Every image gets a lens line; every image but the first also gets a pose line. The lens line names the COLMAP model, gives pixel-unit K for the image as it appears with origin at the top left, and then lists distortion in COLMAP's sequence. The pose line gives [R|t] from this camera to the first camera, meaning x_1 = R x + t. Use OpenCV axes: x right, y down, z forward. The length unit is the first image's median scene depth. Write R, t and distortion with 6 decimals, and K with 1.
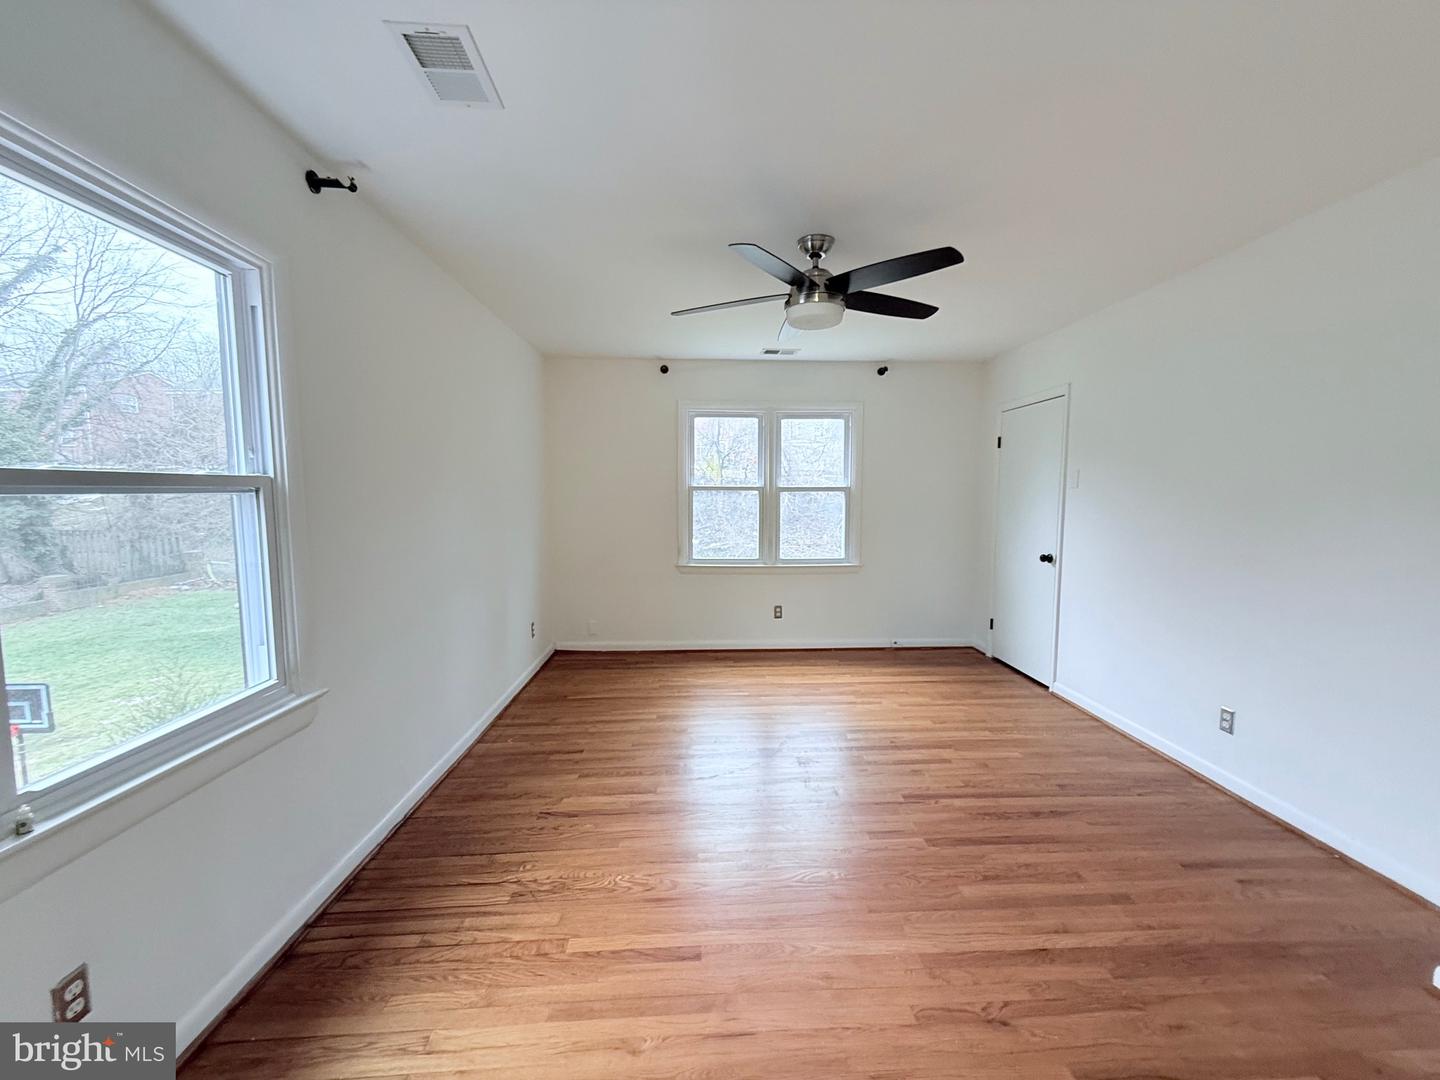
lens RADIAL K [[565.8, 0, 744.3], [0, 565.8, 532.5], [0, 0, 1]] dist [0.000819, -0.000104]
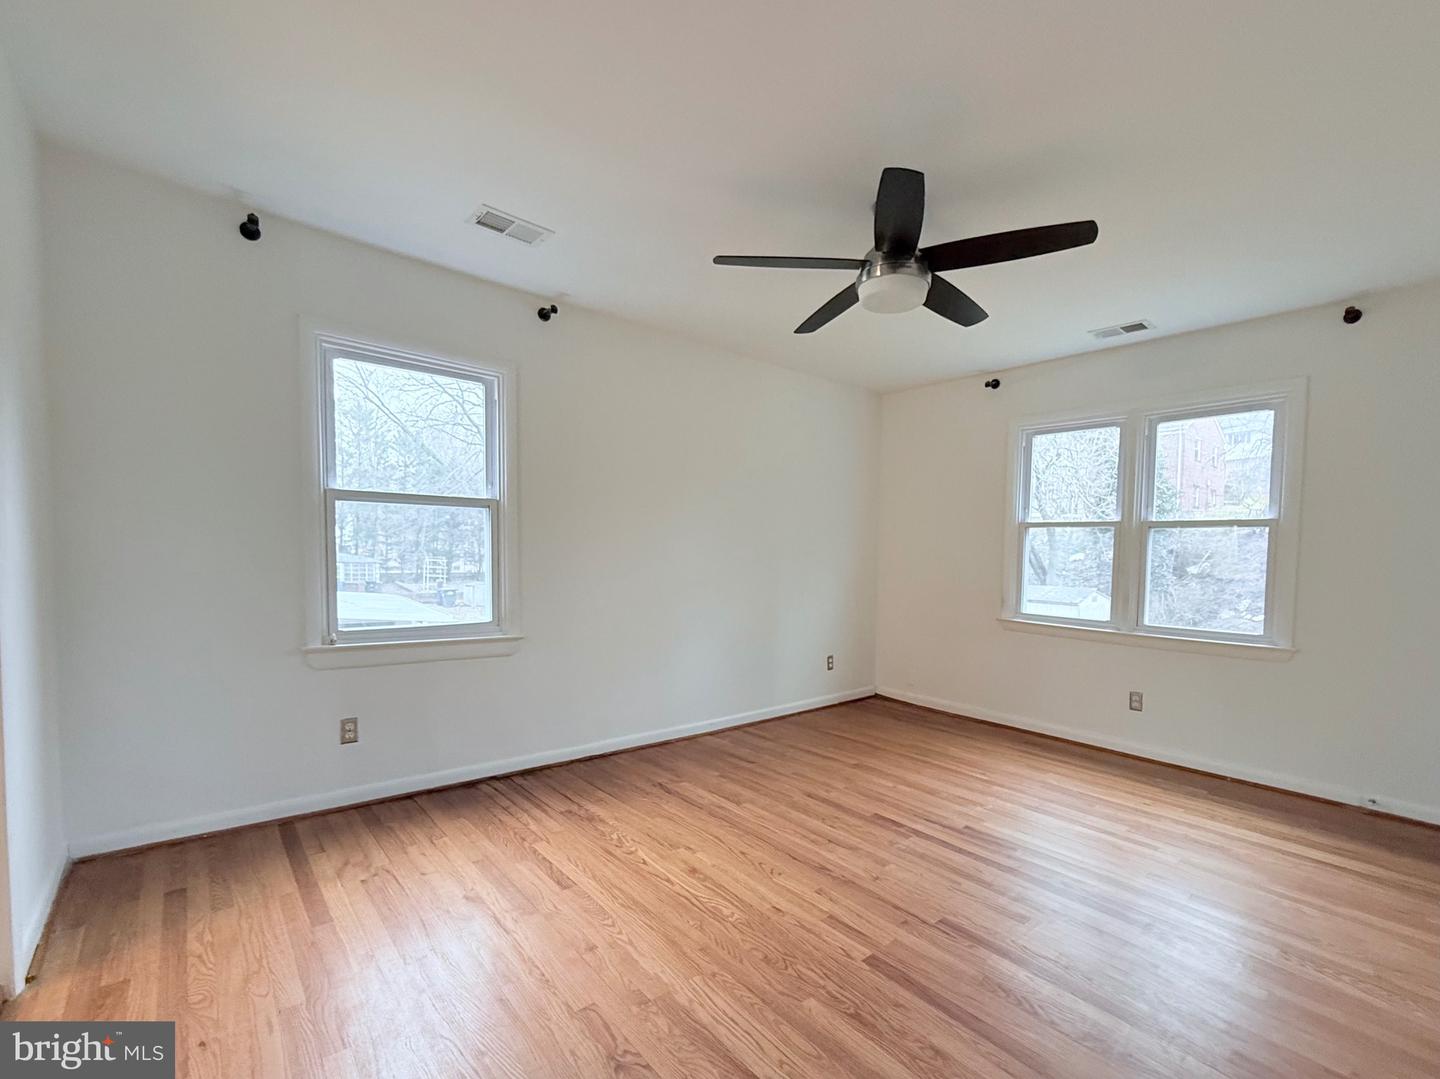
lens RADIAL K [[640.2, 0, 764.1], [0, 640.2, 579.1], [0, 0, 1]] dist [-0.001533, 0.000555]
pose [[0.627308, 0.047572, -0.777317, 0.485845], [-0.075866, 0.997118, -0.000201, 0.032685], [0.775067, 0.059098, 0.629109, 0.183944]]
